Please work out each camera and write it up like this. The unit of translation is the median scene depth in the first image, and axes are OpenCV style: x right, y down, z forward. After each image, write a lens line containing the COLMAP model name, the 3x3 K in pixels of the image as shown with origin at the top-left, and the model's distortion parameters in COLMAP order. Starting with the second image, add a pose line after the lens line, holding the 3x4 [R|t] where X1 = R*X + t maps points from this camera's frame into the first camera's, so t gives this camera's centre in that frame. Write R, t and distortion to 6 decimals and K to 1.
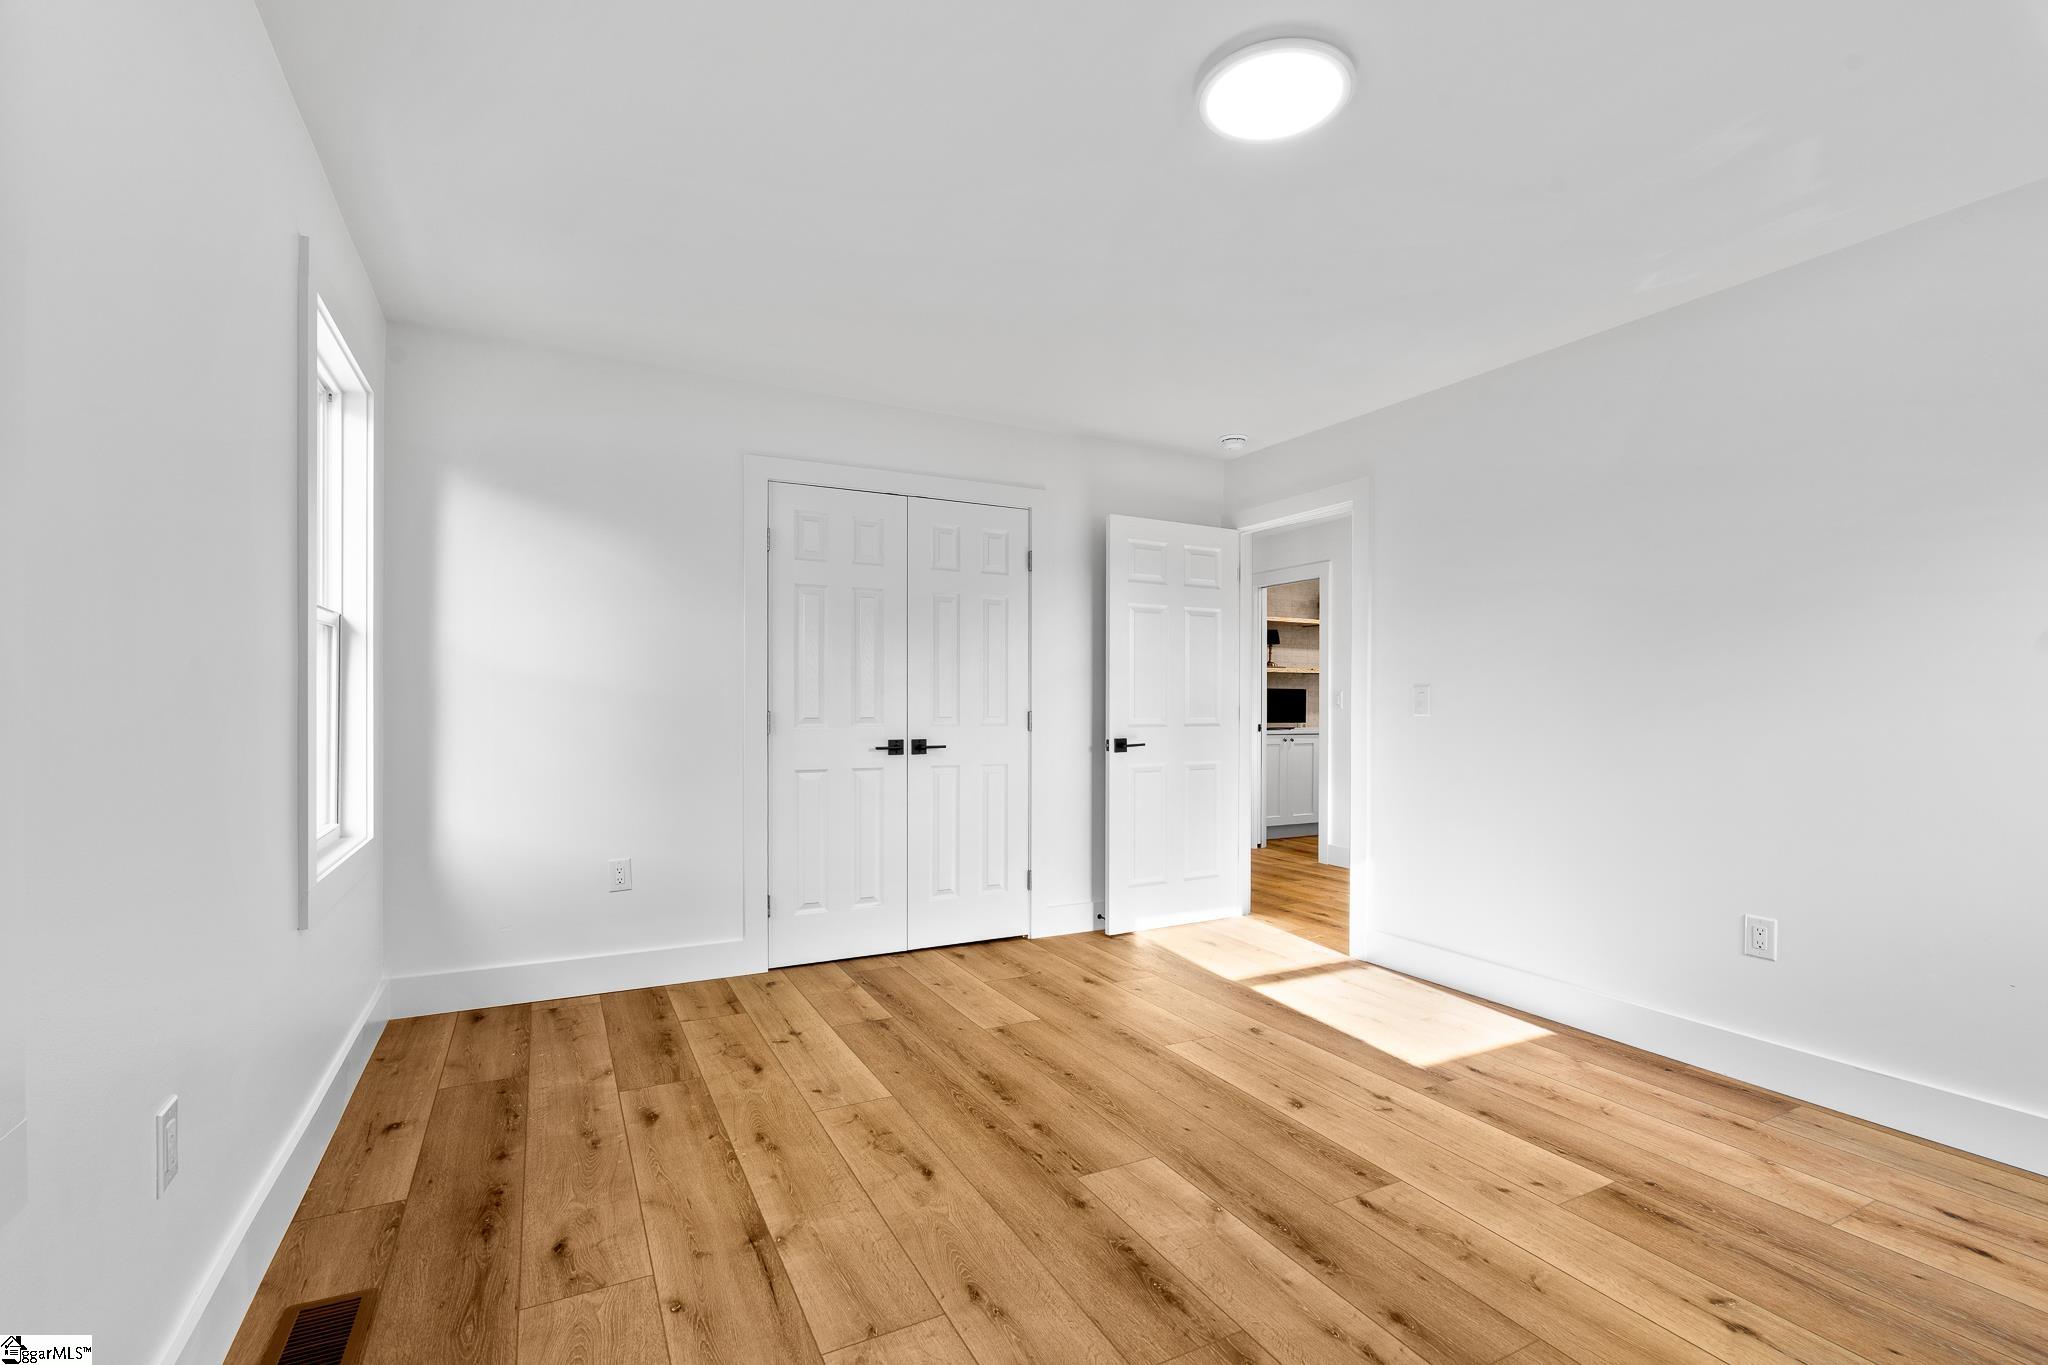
lens RADIAL K [[898.5, 0, 1024.0], [0, 898.5, 682.5], [0, 0, 1]] dist [-0.001877, -0.000078]
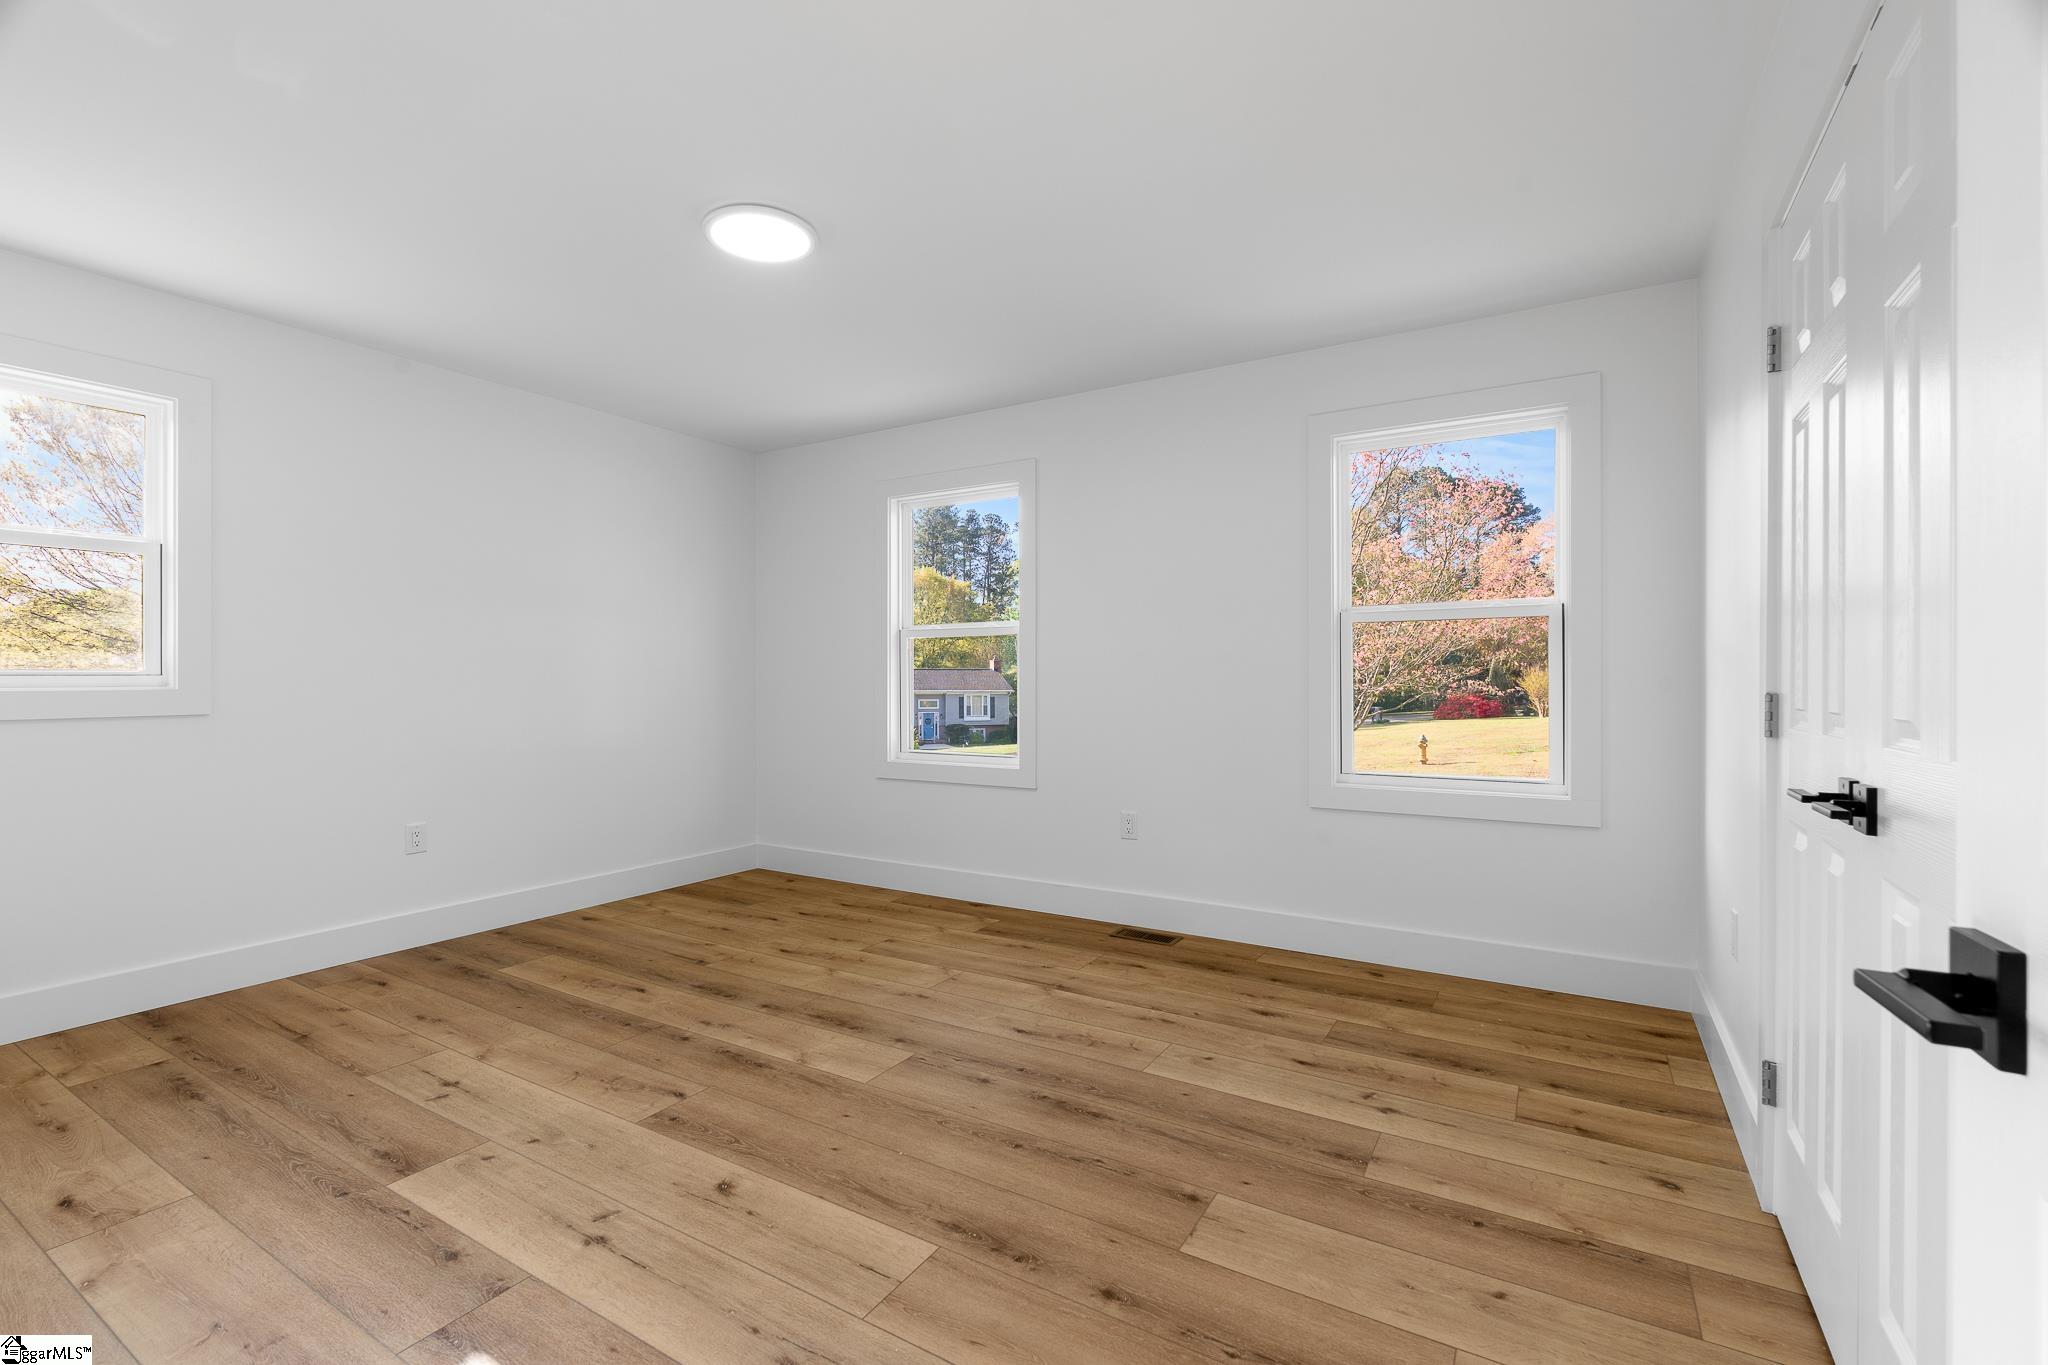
lens RADIAL K [[913.8, 0, 1023.3], [0, 913.8, 699.6], [0, 0, 1]] dist [-0.002973, 0.000005]
pose [[-0.855628, 0.005495, -0.517562, 0.518298], [0.007920, 0.999966, -0.002476, 0.055013], [0.517530, -0.006218, -0.855642, 1.918455]]
